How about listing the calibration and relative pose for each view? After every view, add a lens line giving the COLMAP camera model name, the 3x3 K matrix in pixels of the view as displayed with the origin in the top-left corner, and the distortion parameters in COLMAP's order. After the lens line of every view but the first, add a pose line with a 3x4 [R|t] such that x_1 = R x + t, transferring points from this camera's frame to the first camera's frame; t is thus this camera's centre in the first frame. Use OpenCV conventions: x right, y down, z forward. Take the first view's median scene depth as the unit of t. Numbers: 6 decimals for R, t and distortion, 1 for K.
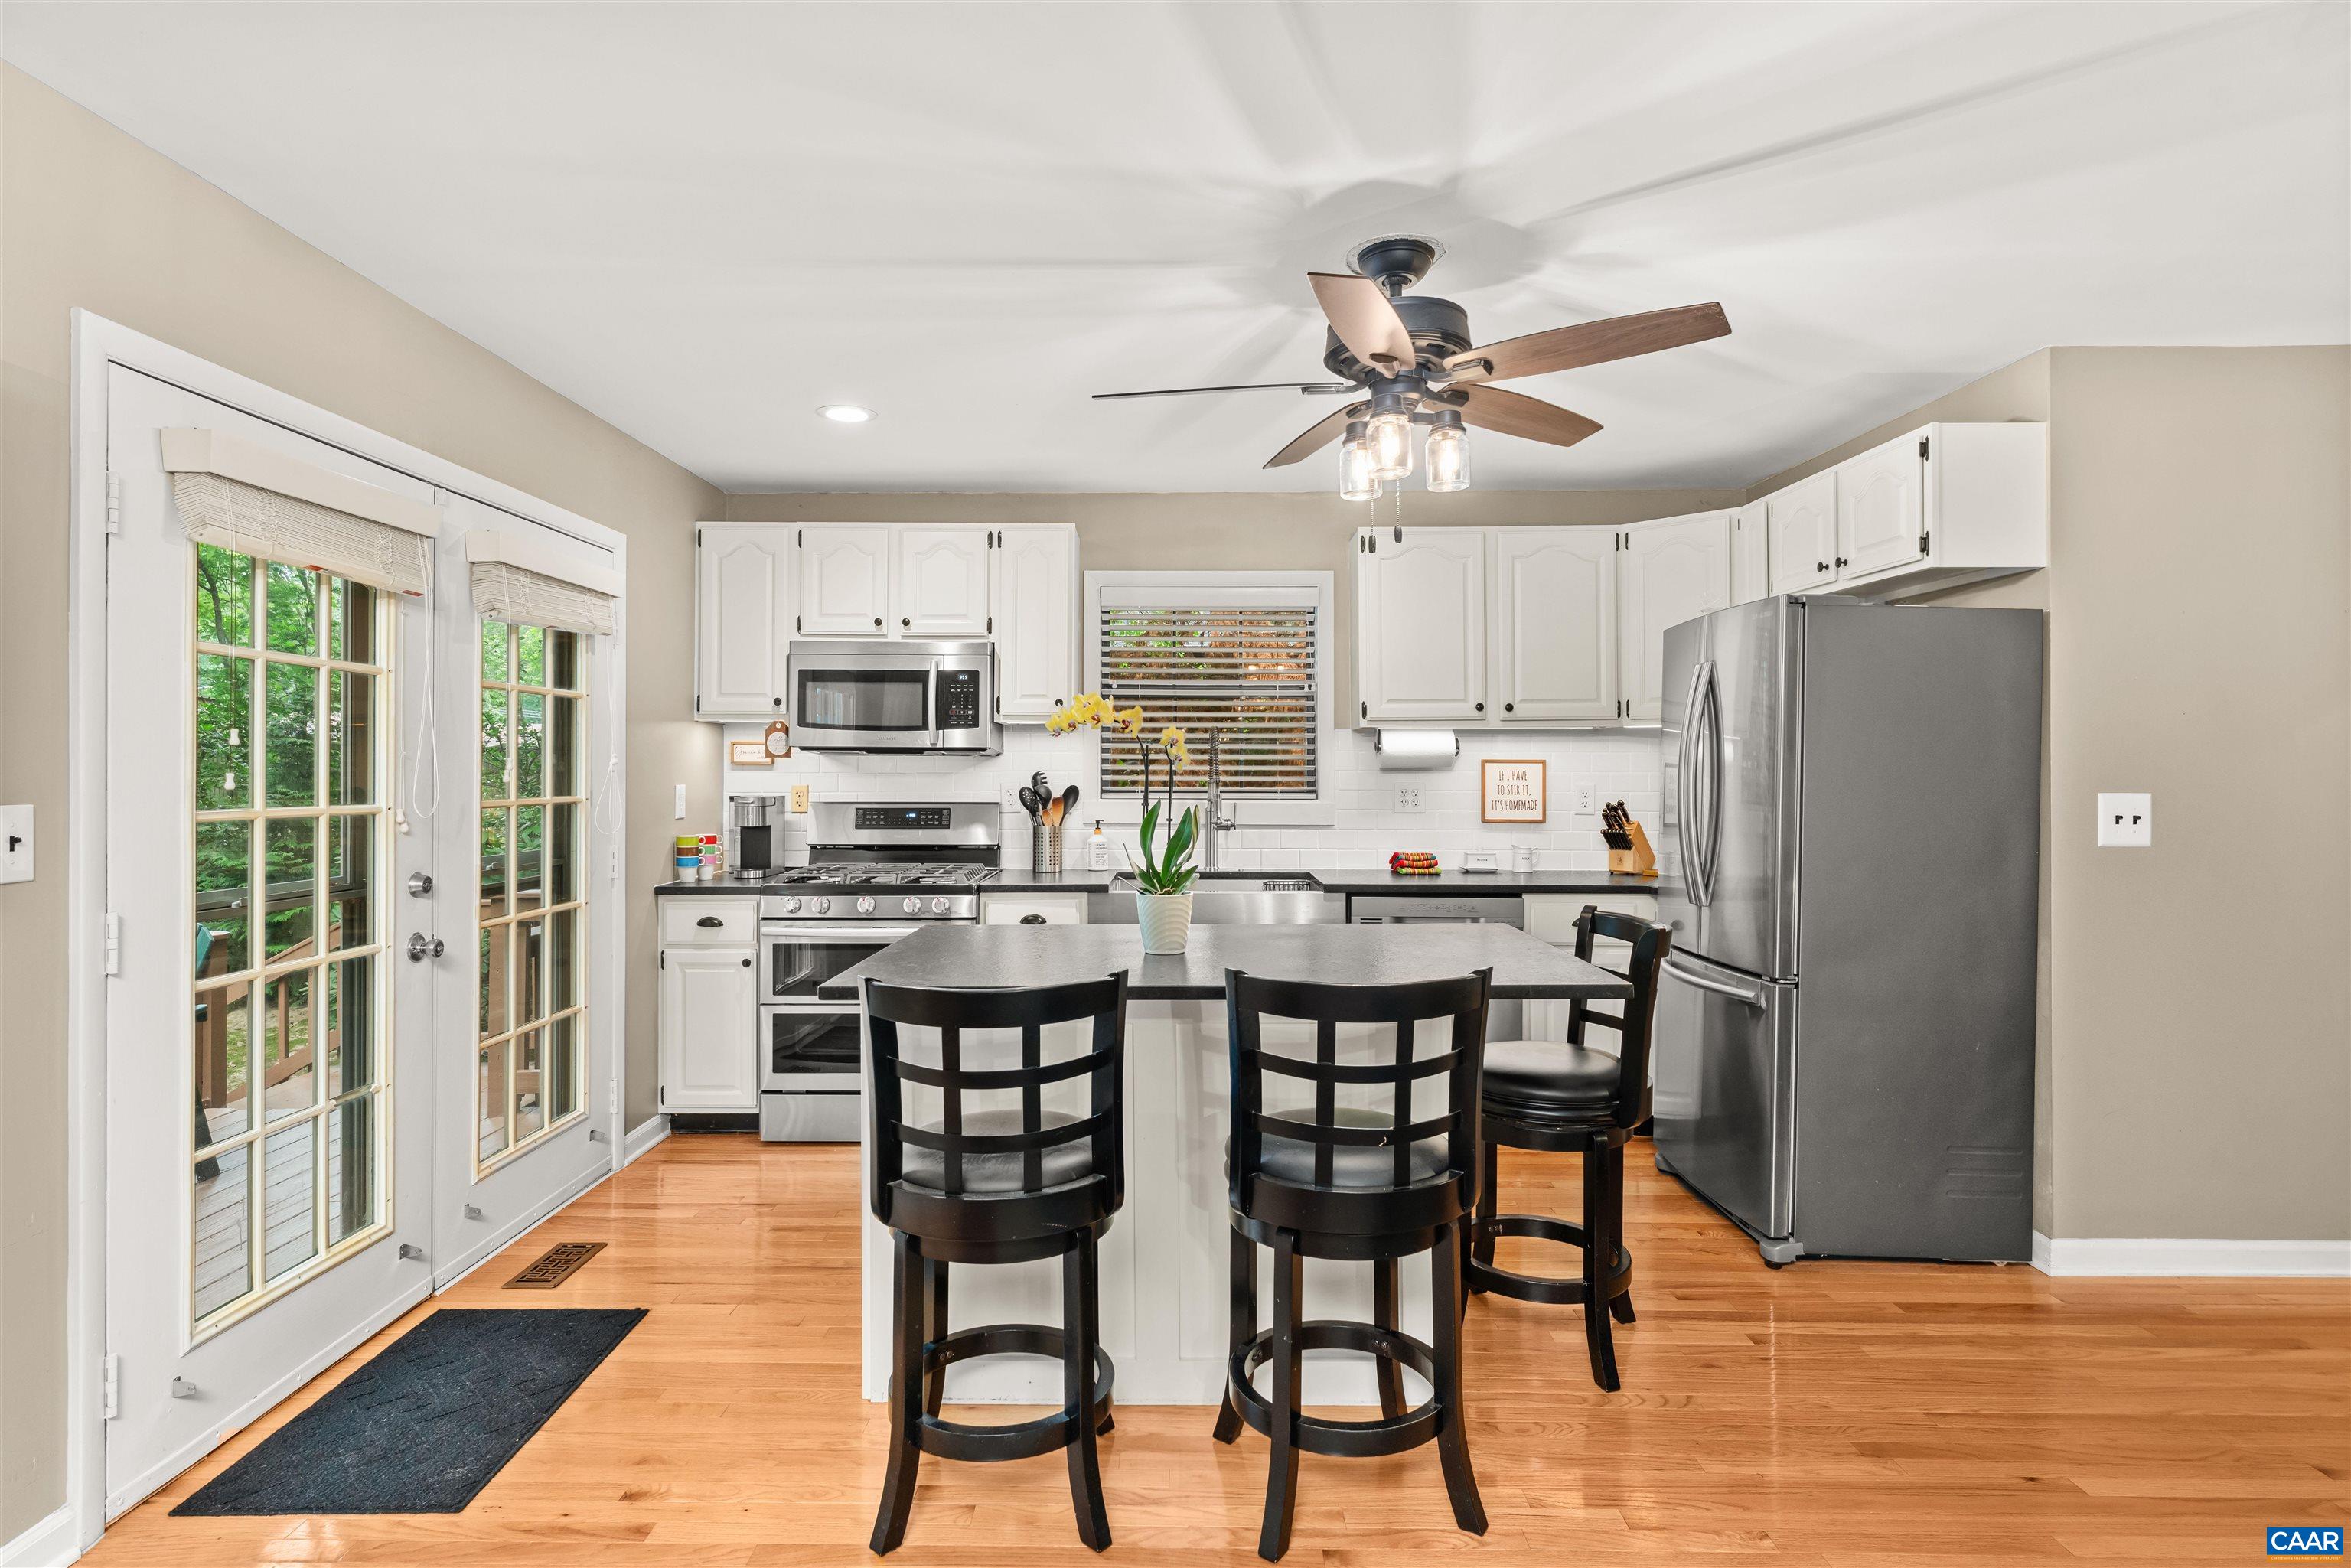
lens RADIAL K [[1211.1, 0, 1155.7], [0, 1211.1, 762.9], [0, 0, 1]] dist [-0.001215, 0.000533]
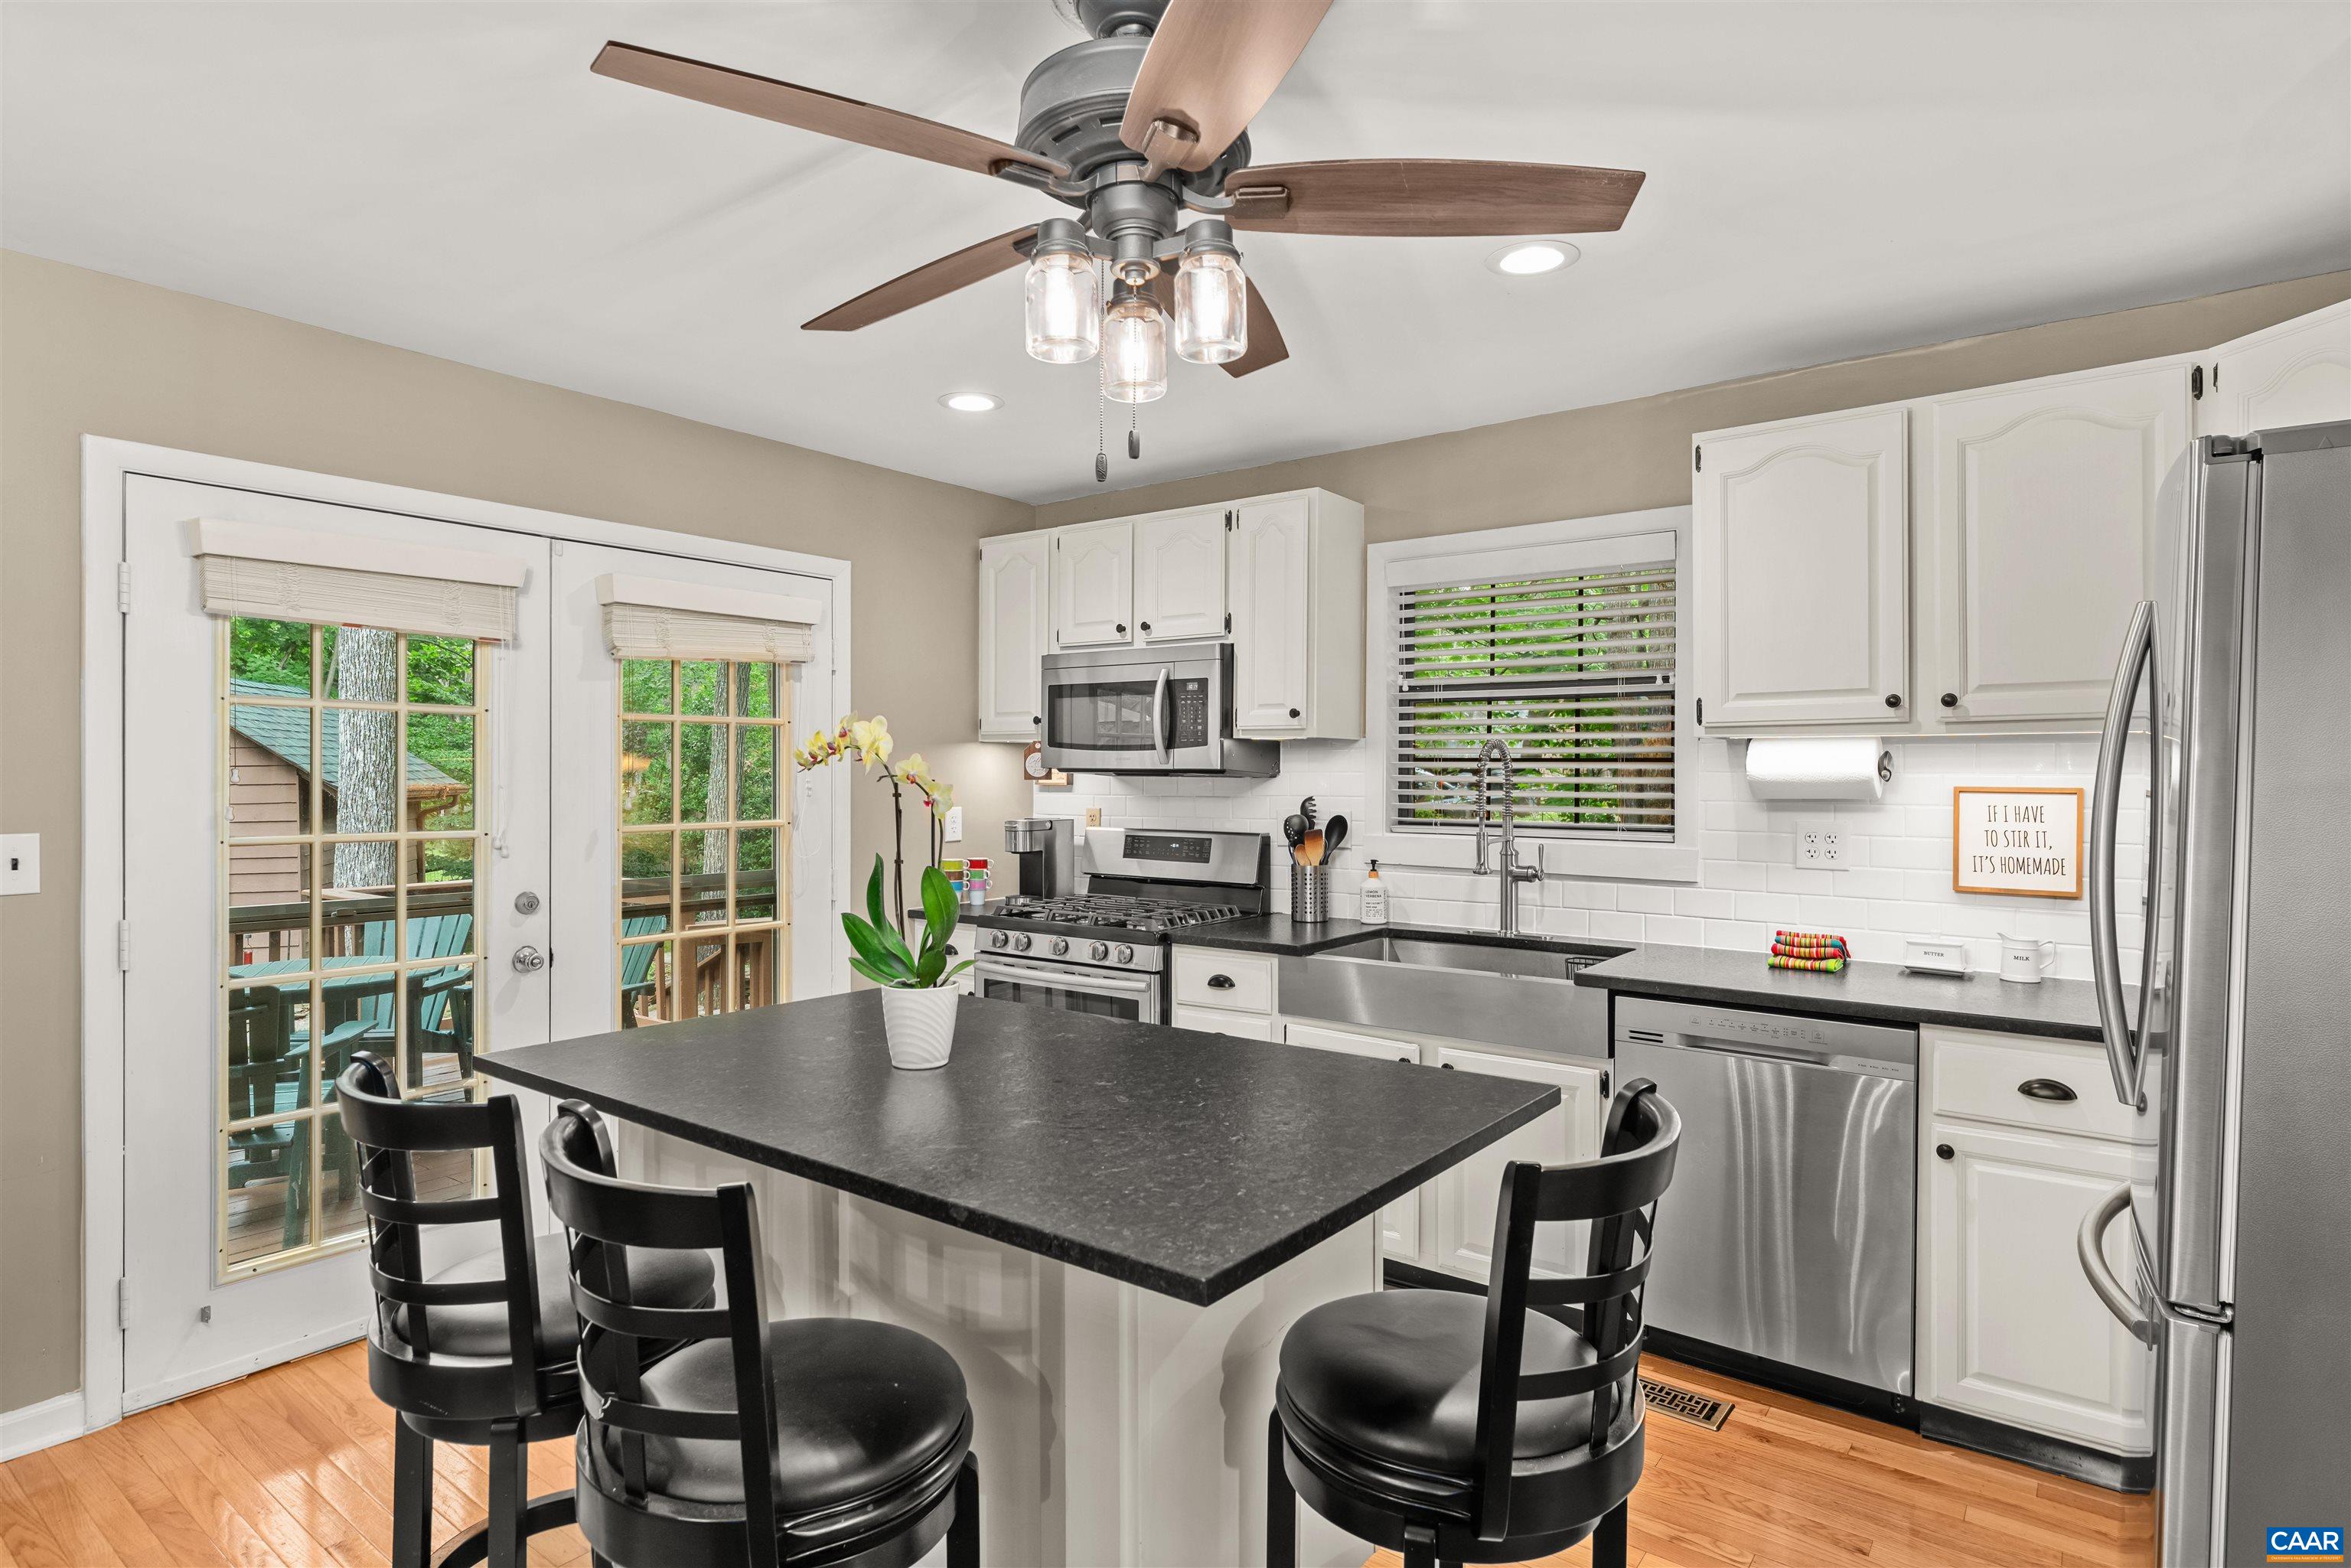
lens RADIAL K [[1211.1, 0, 1175.7], [0, 1211.1, 785.0], [0, 0, 1]] dist [-0.001215, 0.000533]
pose [[0.800743, 0.007851, -0.598957, 0.358732], [0.002007, 0.999873, 0.015789, -0.015616], [0.599005, -0.013845, 0.800626, 0.320765]]
